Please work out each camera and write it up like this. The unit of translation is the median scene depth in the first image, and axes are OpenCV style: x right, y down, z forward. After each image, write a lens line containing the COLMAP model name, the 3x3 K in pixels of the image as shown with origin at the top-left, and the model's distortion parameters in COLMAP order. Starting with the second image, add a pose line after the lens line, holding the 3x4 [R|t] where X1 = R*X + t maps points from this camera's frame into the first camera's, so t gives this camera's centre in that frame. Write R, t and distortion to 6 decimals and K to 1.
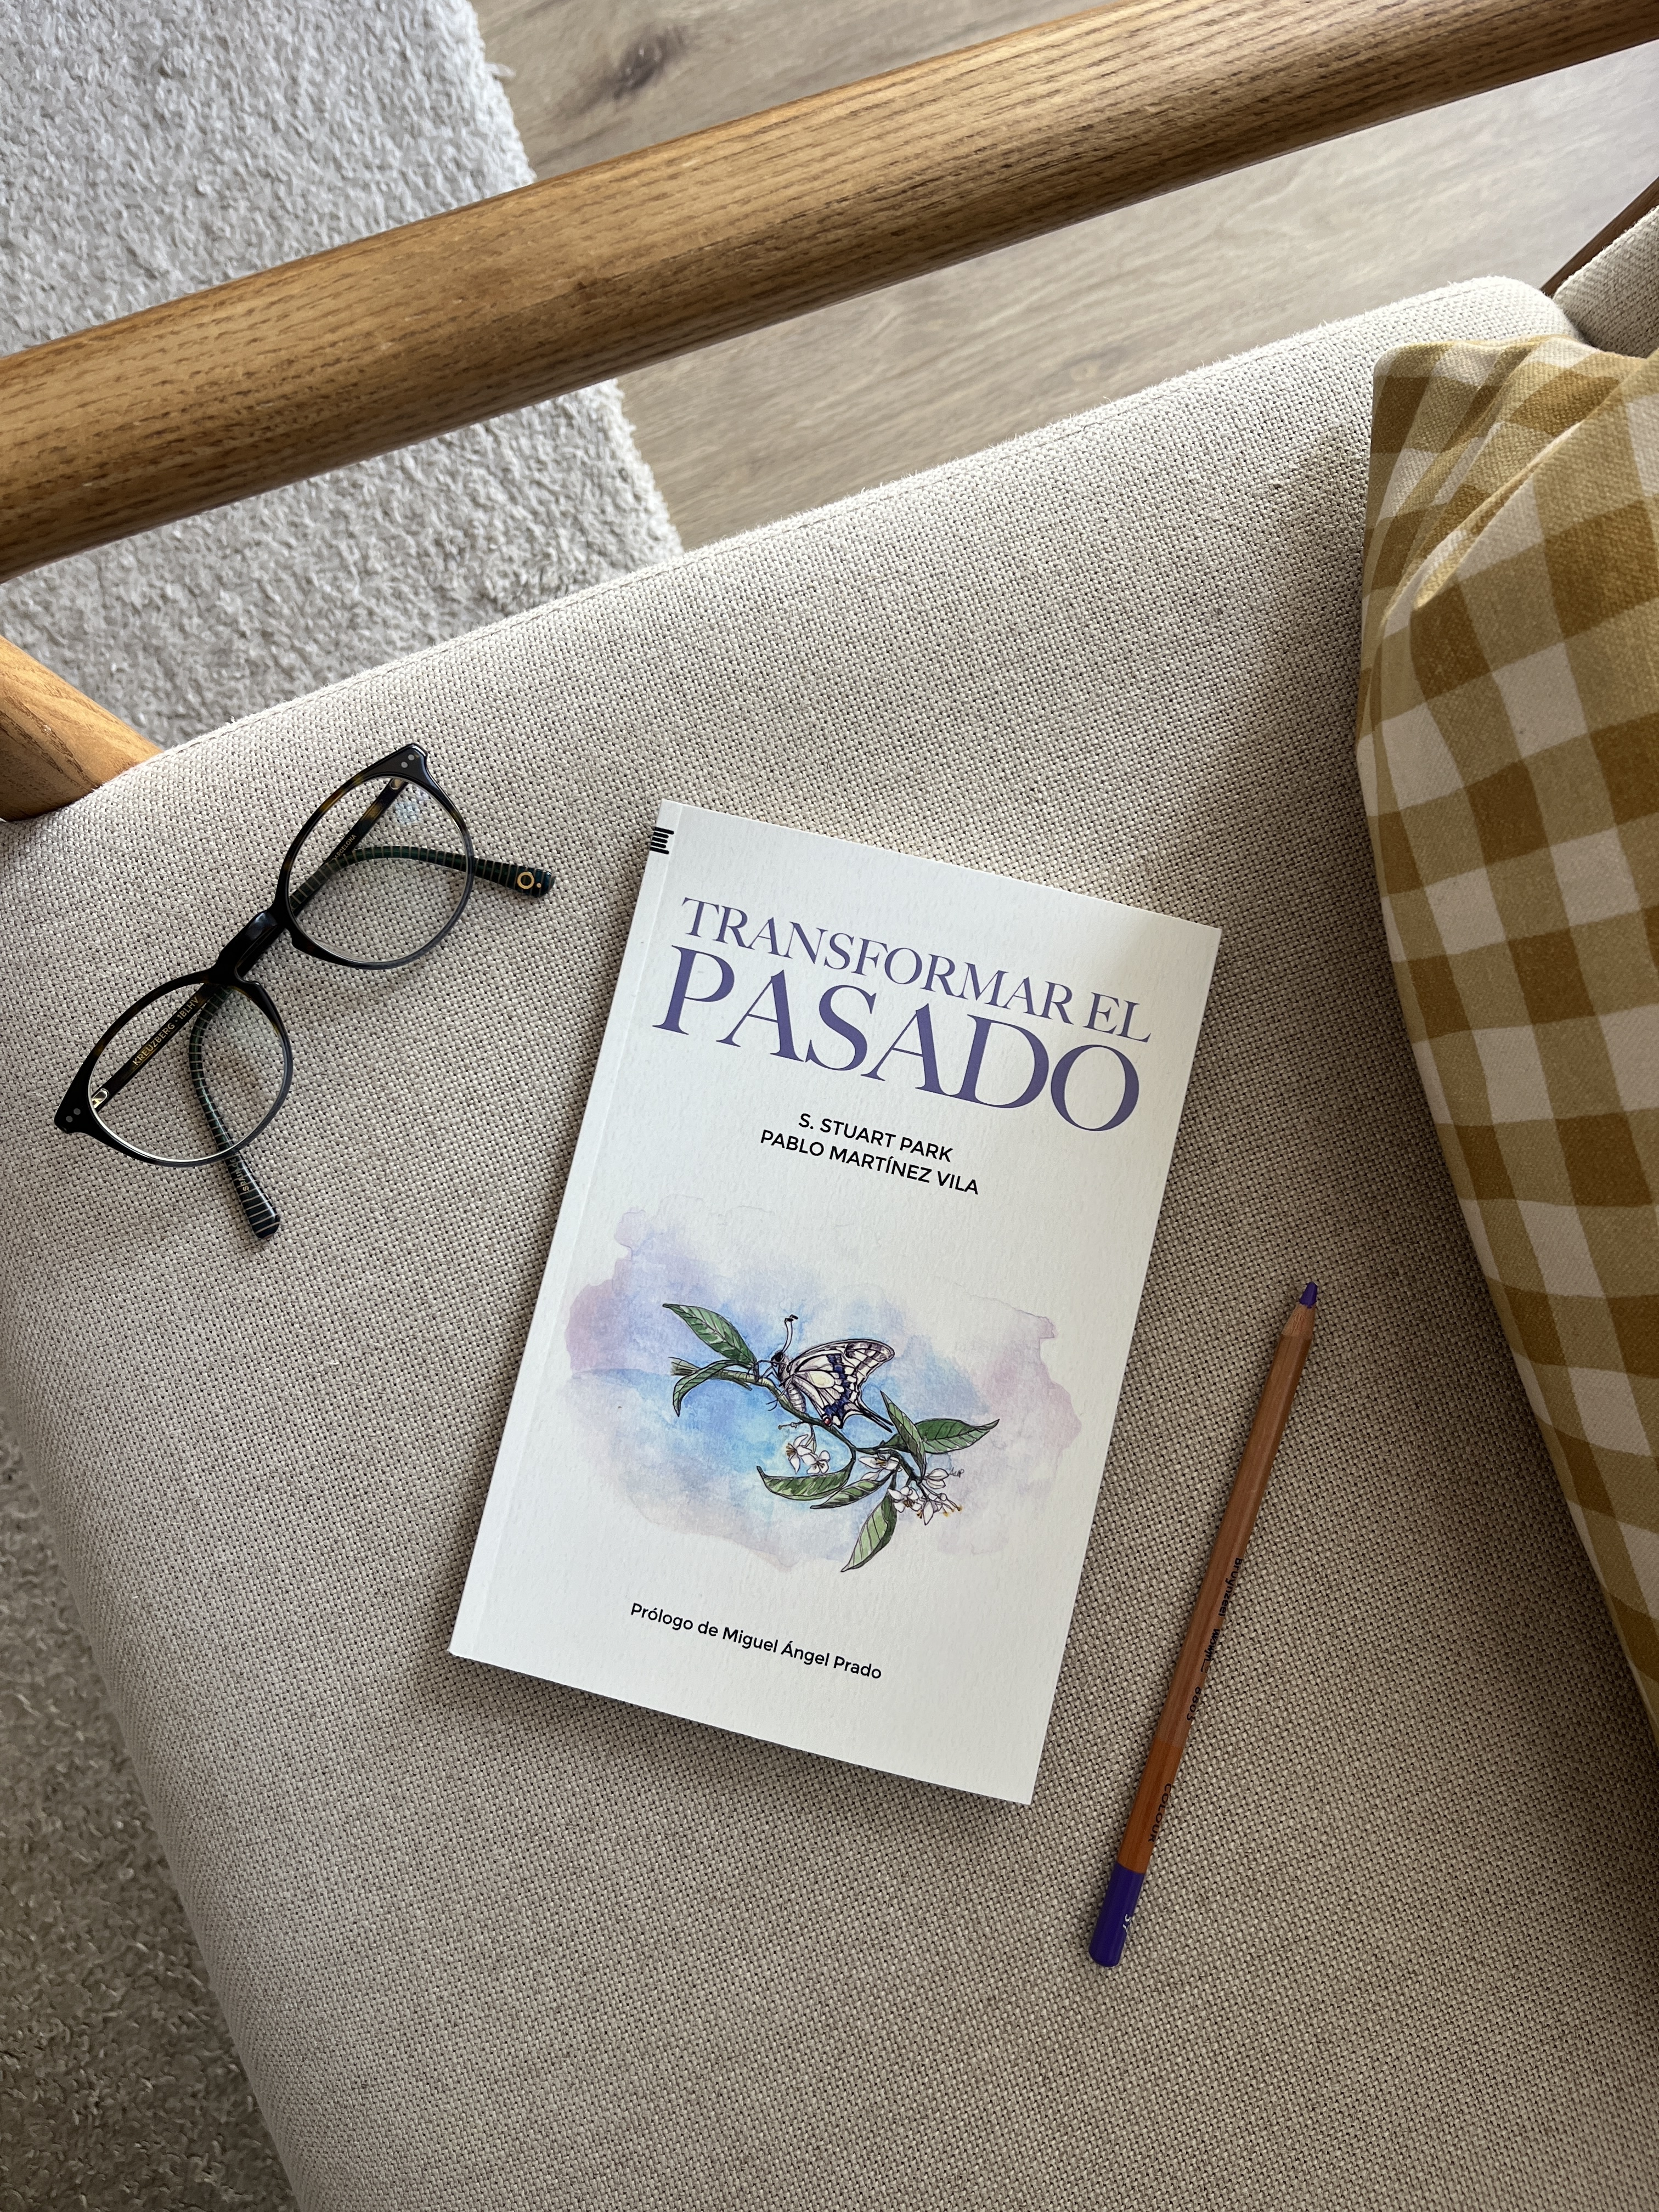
lens RADIAL K [[1661.8, 0, 831.0], [0, 1661.8, 1108.1], [0, 0, 1]] dist [0.037842, -0.075137]
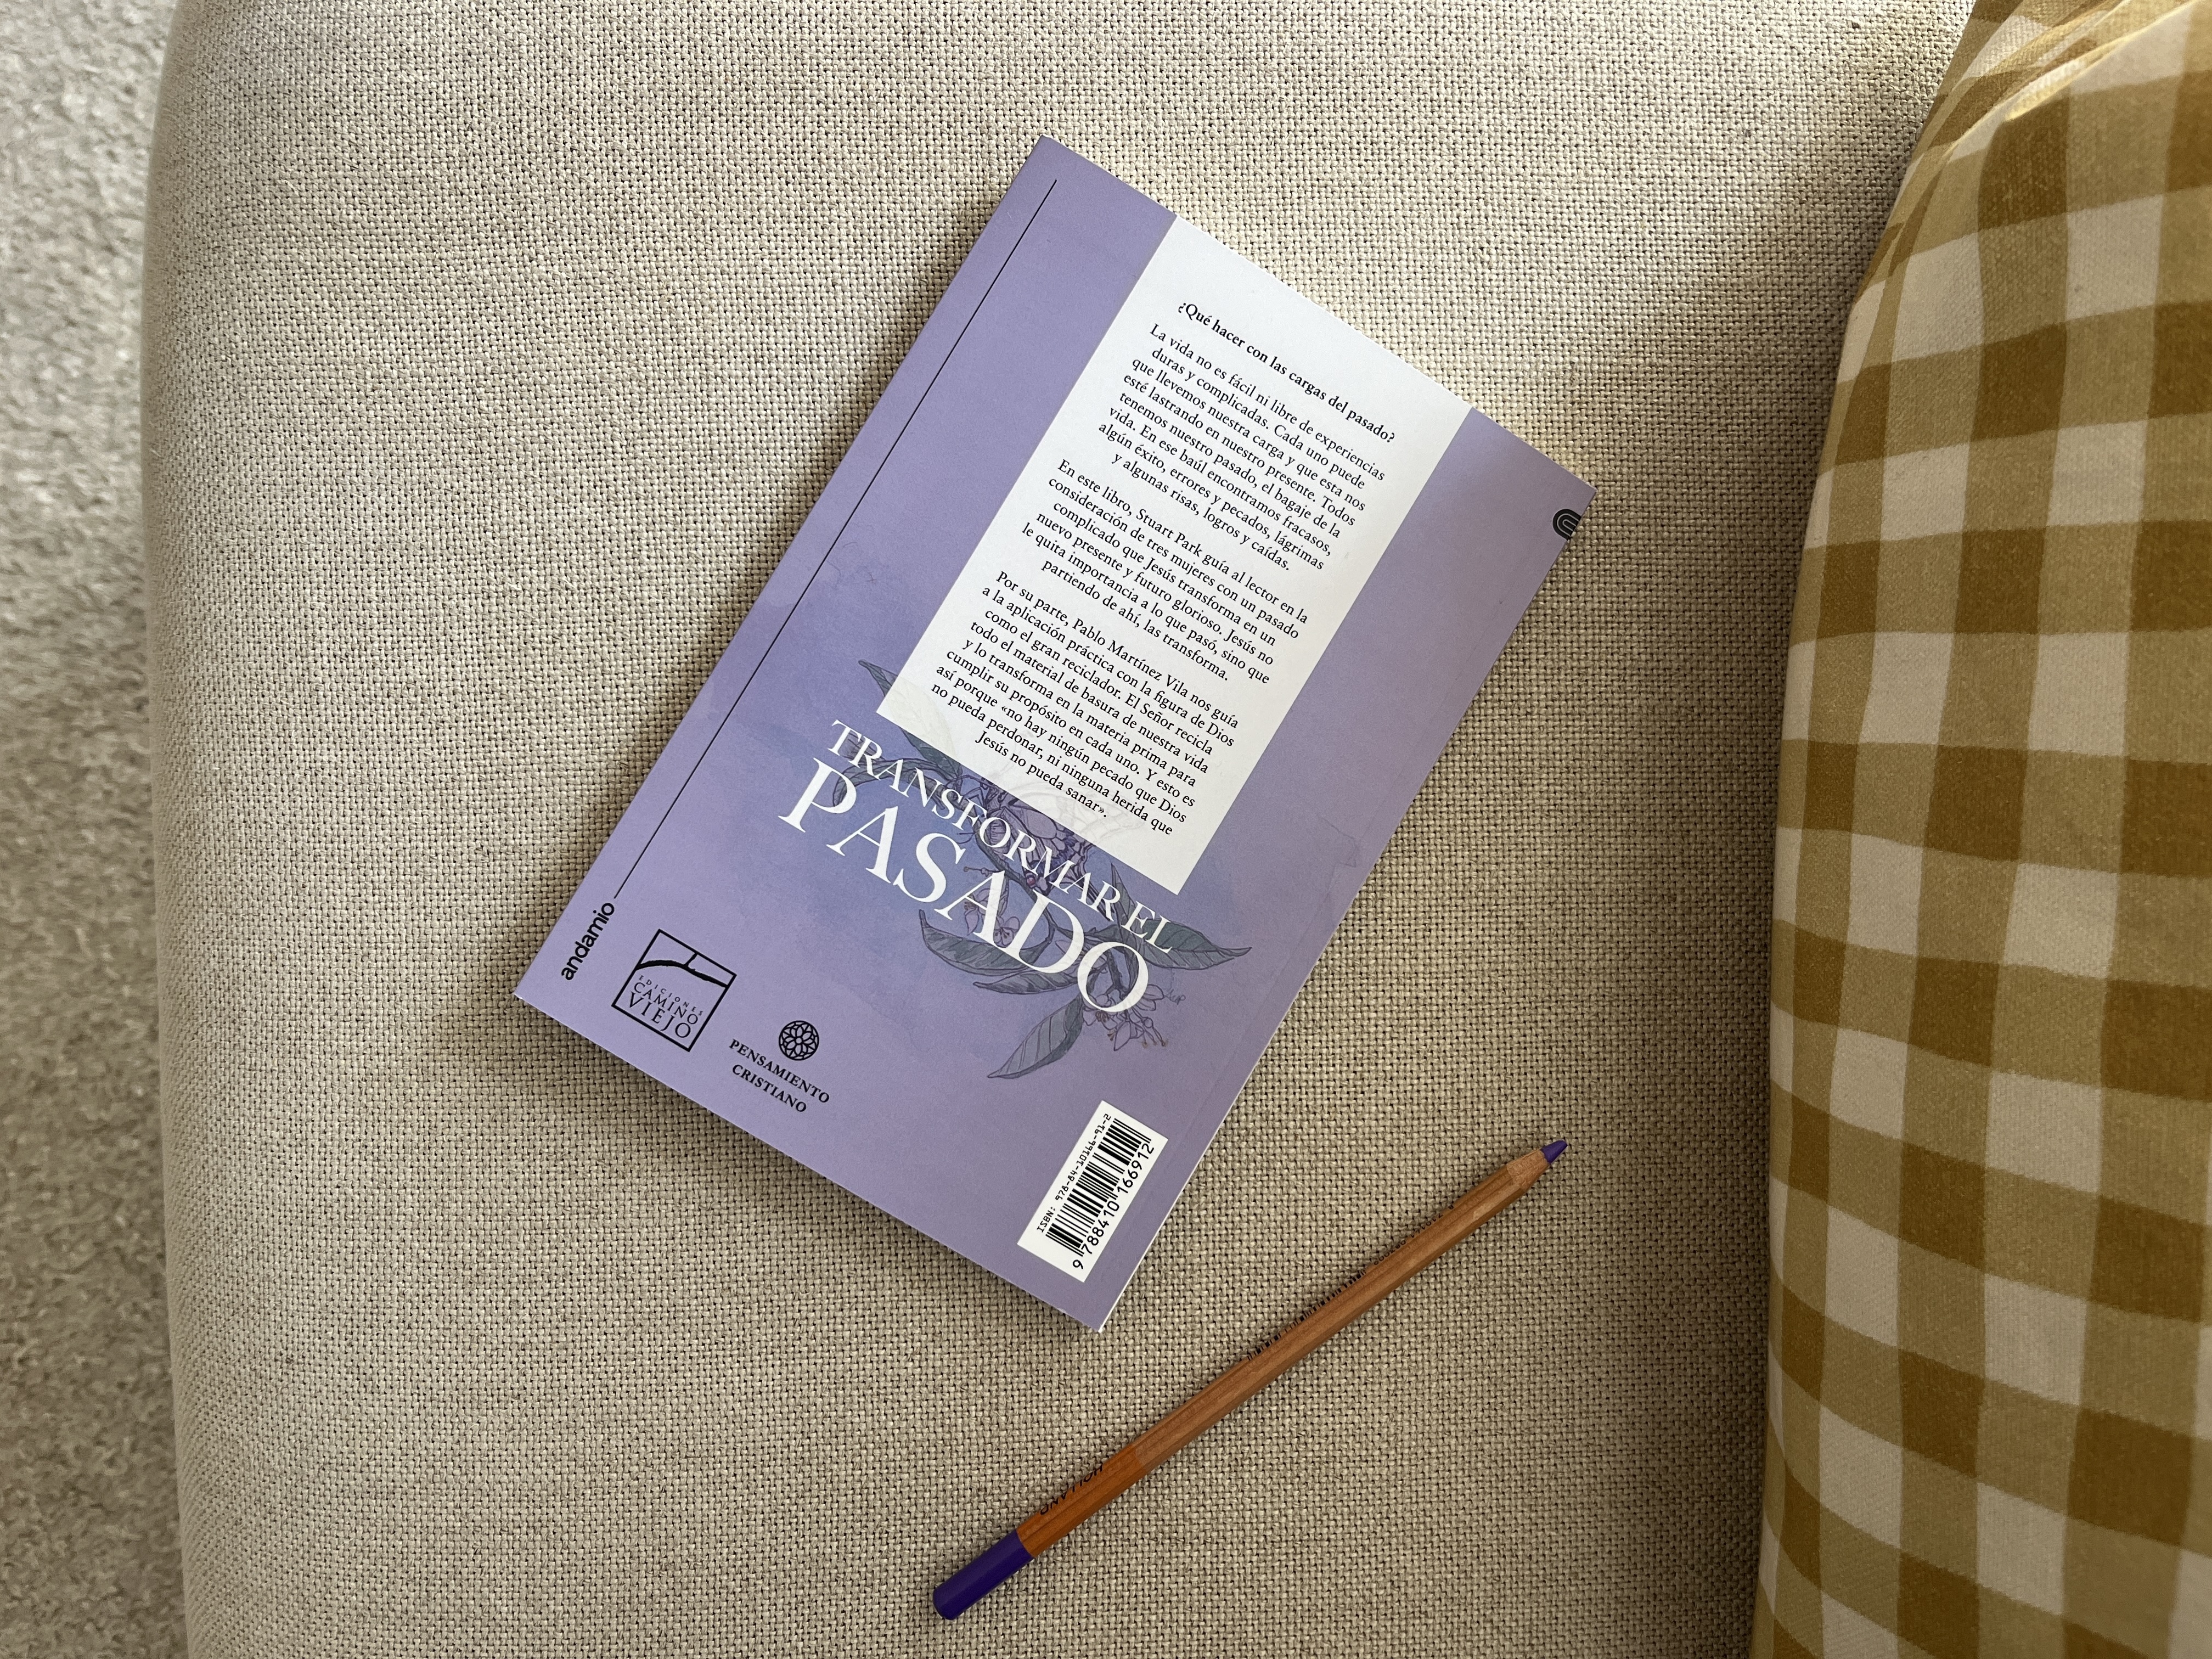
lens RADIAL K [[1661.9, 0, 1092.7], [0, 1661.9, 847.4], [0, 0, 1]] dist [0.037842, -0.075137]
pose [[0.941125, 0.336086, 0.036468, 0.002033], [-0.337572, 0.940073, 0.048039, 0.139652], [-0.018137, -0.057521, 0.998180, 0.111091]]
